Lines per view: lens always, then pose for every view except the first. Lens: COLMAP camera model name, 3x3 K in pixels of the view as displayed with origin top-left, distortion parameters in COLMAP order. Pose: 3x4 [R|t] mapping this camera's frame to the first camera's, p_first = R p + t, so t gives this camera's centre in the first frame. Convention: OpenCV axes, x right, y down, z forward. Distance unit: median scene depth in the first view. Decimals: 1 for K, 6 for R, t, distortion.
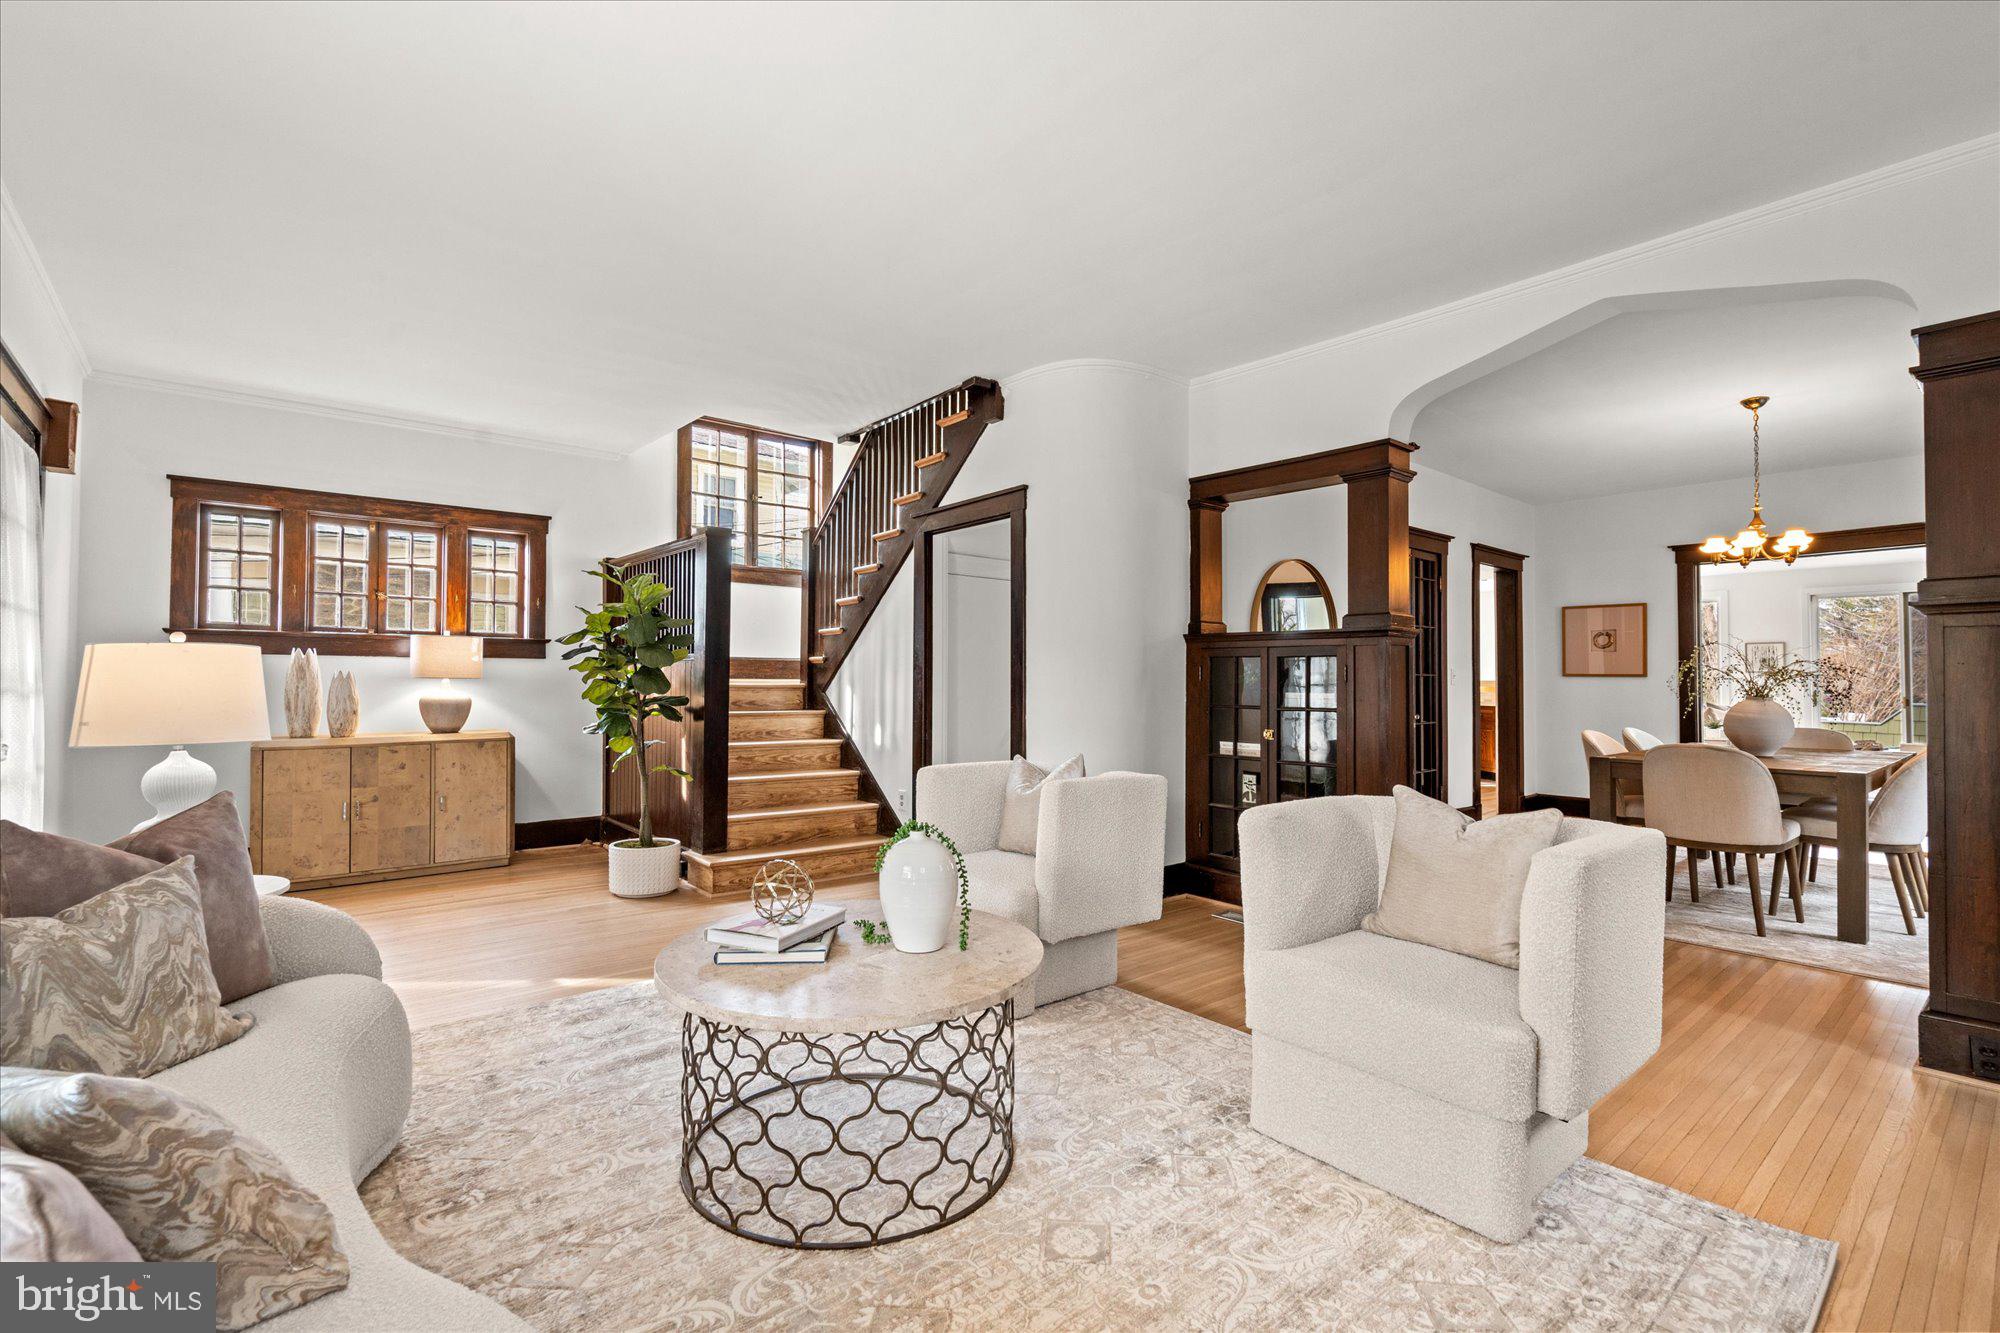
lens RADIAL K [[902.3, 0, 1003.3], [0, 902.3, 666.5], [0, 0, 1]] dist [-0.001695, -0.000177]
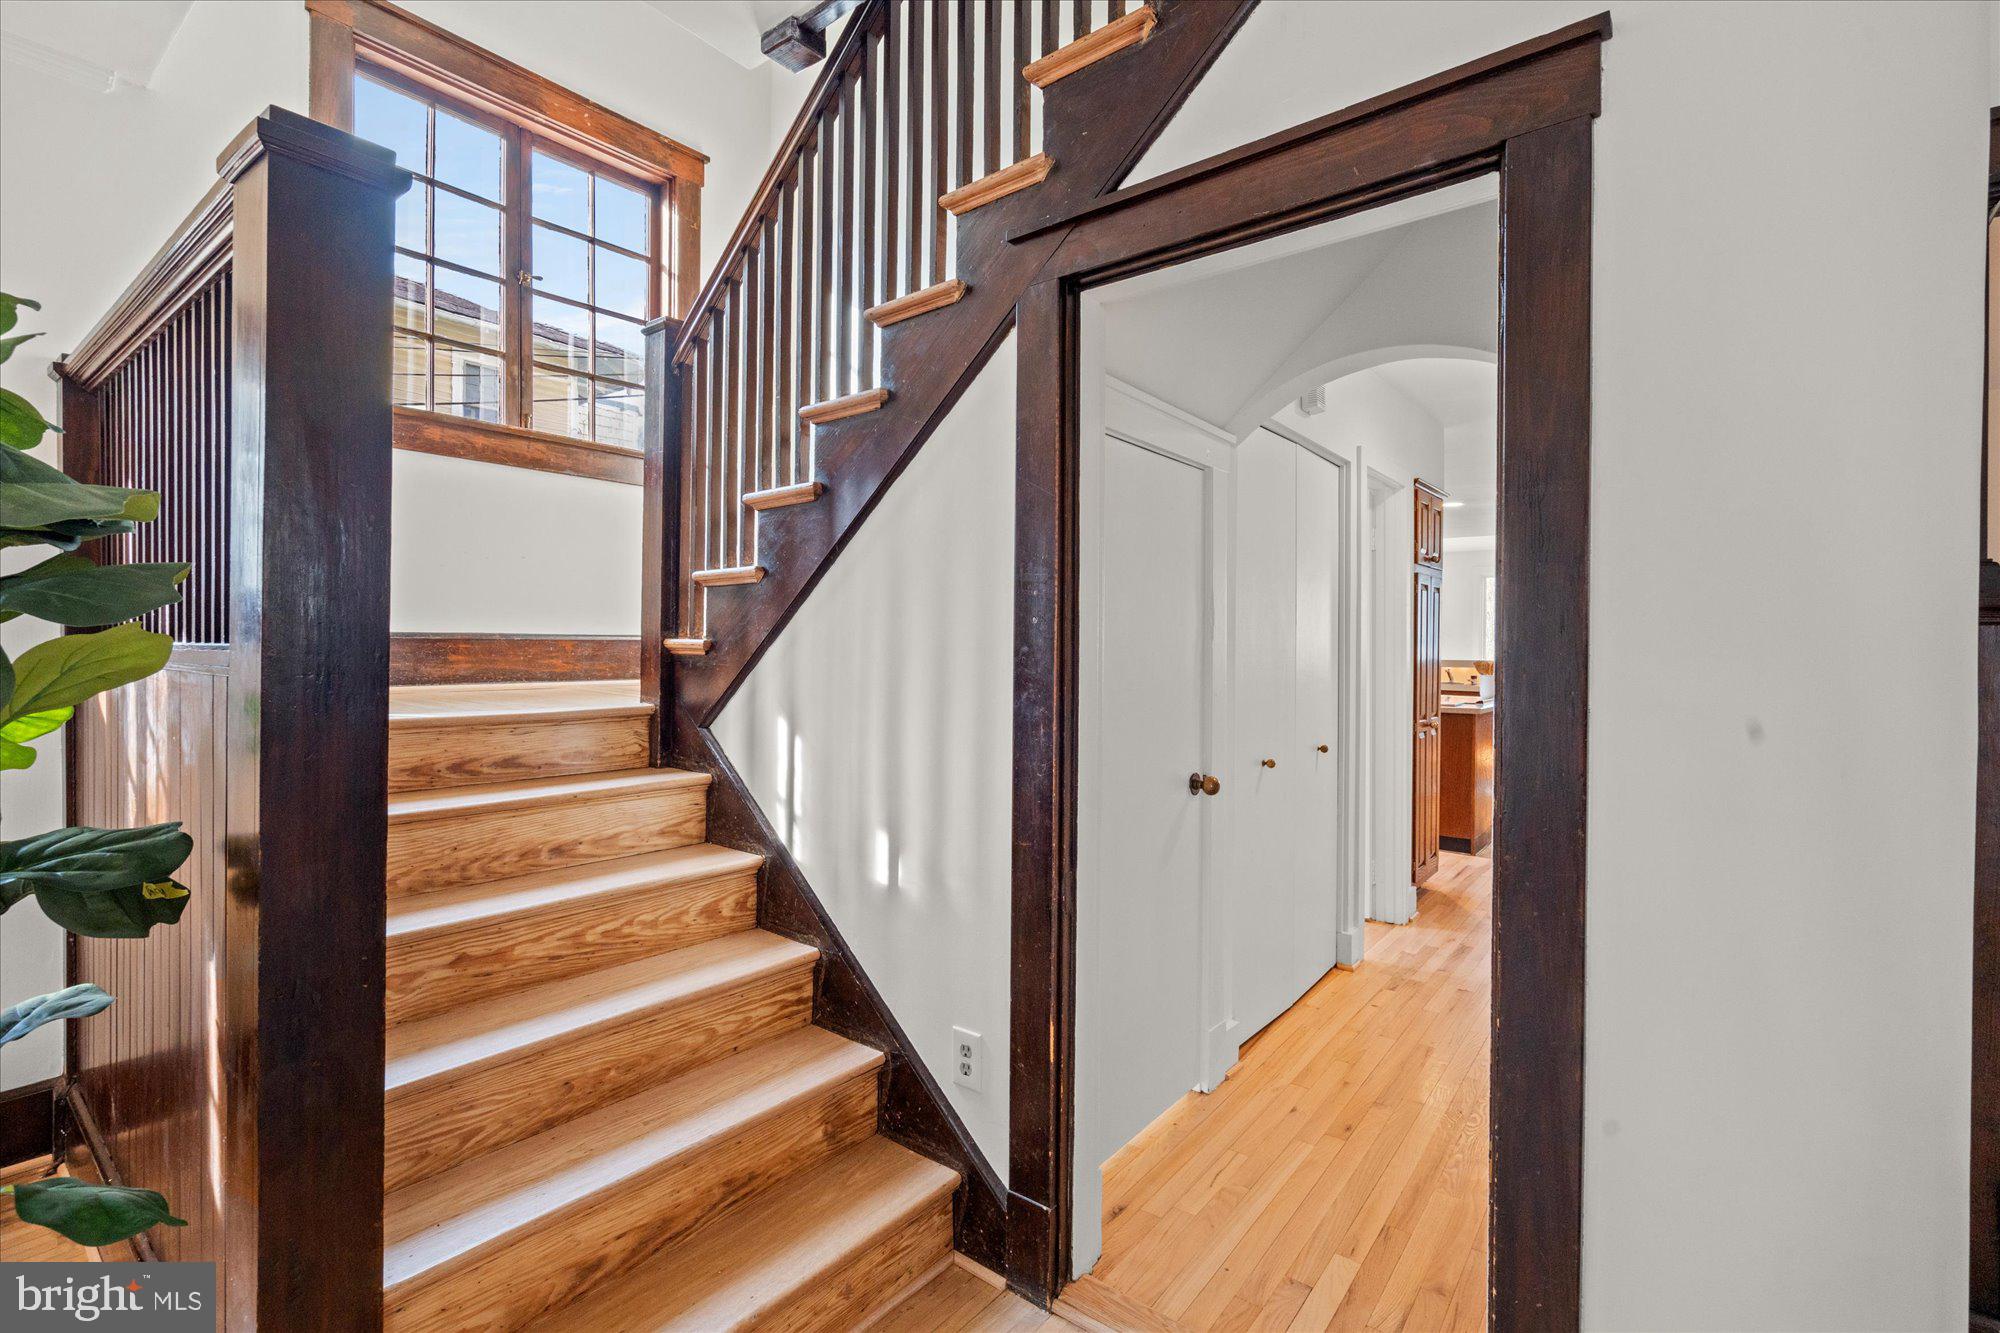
lens RADIAL K [[902.3, 0, 992.2], [0, 902.3, 651.1], [0, 0, 1]] dist [-0.001695, -0.000177]
pose [[0.981497, 0.006642, 0.191360, -0.173389], [-0.011762, 0.999602, 0.025632, -0.018810], [-0.191113, -0.027408, 0.981185, 0.671041]]
